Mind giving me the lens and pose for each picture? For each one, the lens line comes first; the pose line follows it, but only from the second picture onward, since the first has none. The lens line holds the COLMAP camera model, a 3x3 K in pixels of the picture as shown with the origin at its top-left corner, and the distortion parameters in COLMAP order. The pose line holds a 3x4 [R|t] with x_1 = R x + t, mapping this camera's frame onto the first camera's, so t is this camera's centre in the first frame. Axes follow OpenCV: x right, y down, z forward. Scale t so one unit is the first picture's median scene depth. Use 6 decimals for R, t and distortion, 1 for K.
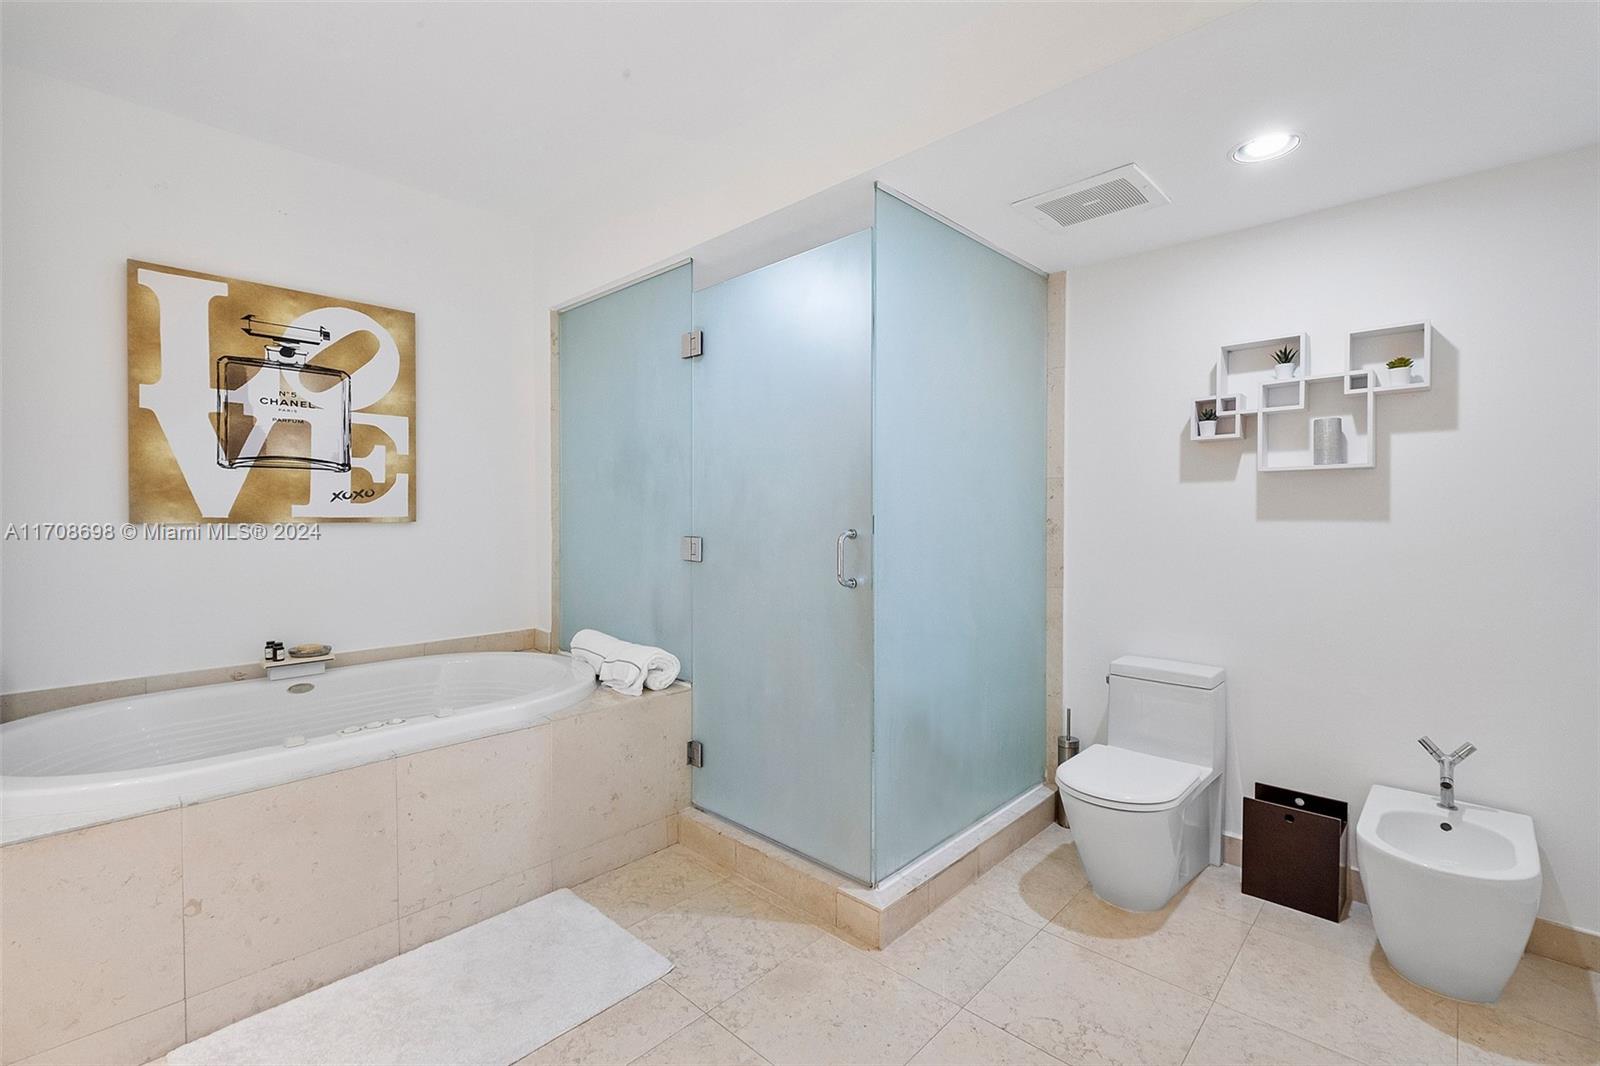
lens RADIAL K [[684.6, 0, 800.8], [0, 684.6, 525.6], [0, 0, 1]] dist [0.009771, -0.010264]
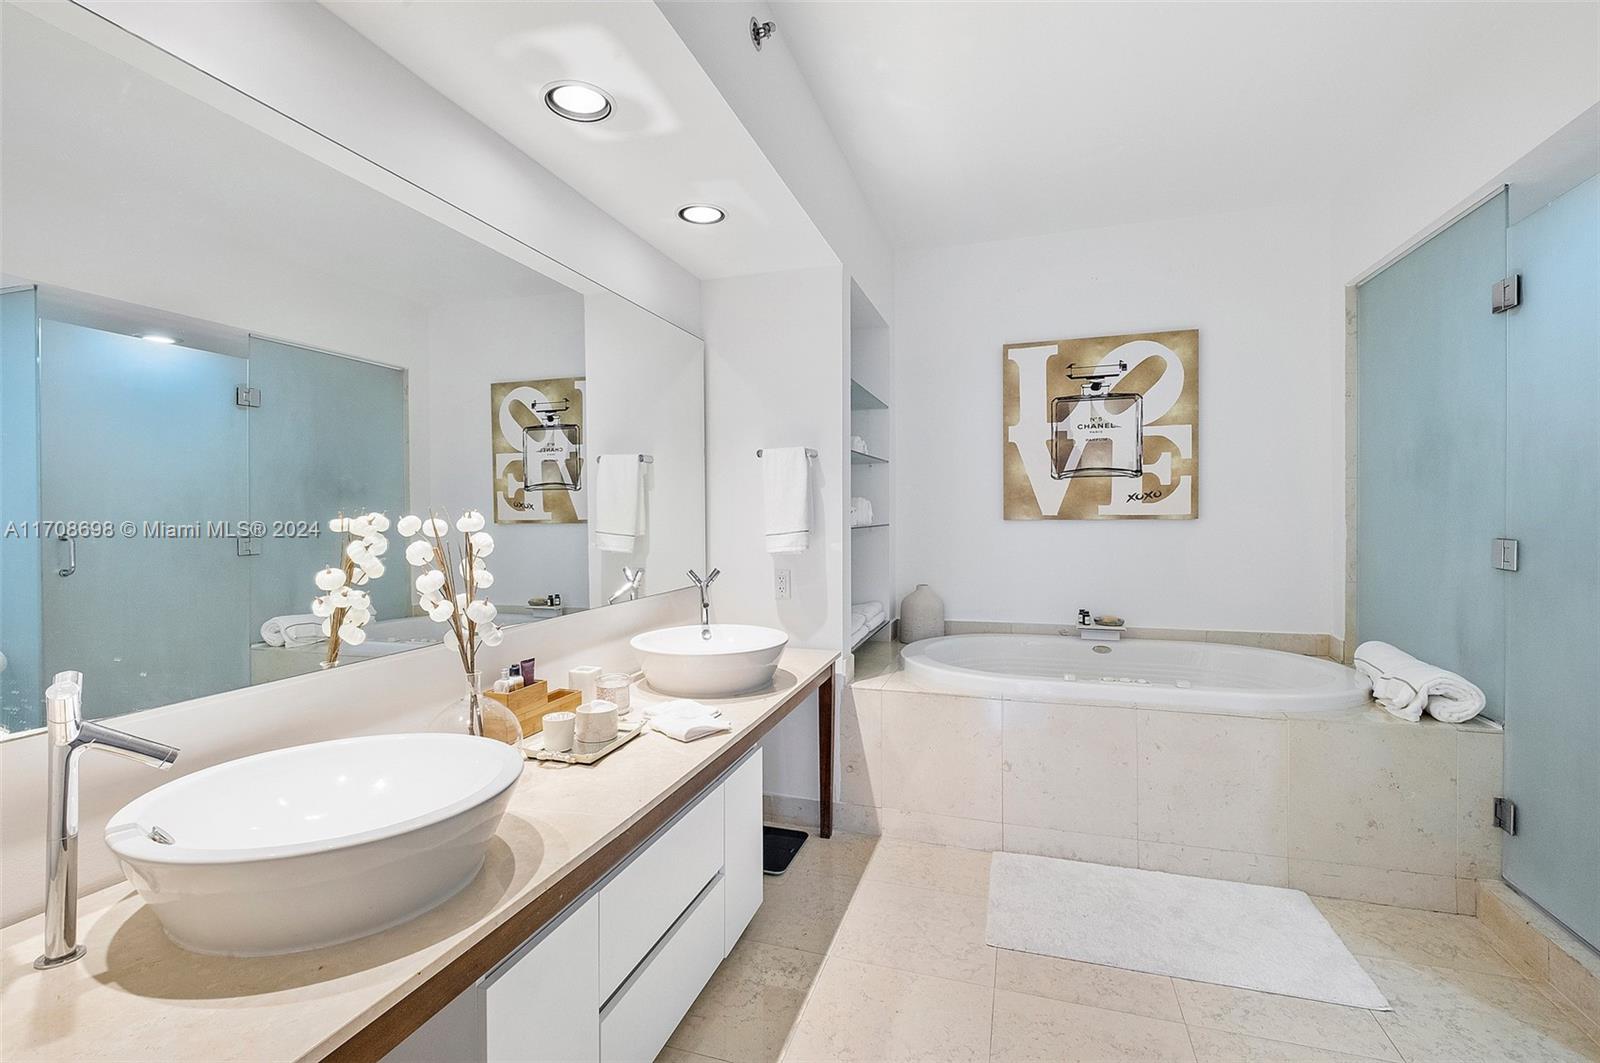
lens RADIAL K [[684.6, 0, 800.8], [0, 684.6, 524.1], [0, 0, 1]] dist [0.009771, -0.010264]
pose [[0.439050, 0.009368, -0.898414, 0.167241], [-0.007046, 0.999951, 0.006984, -0.000320], [0.898435, 0.003264, 0.439094, -0.060830]]
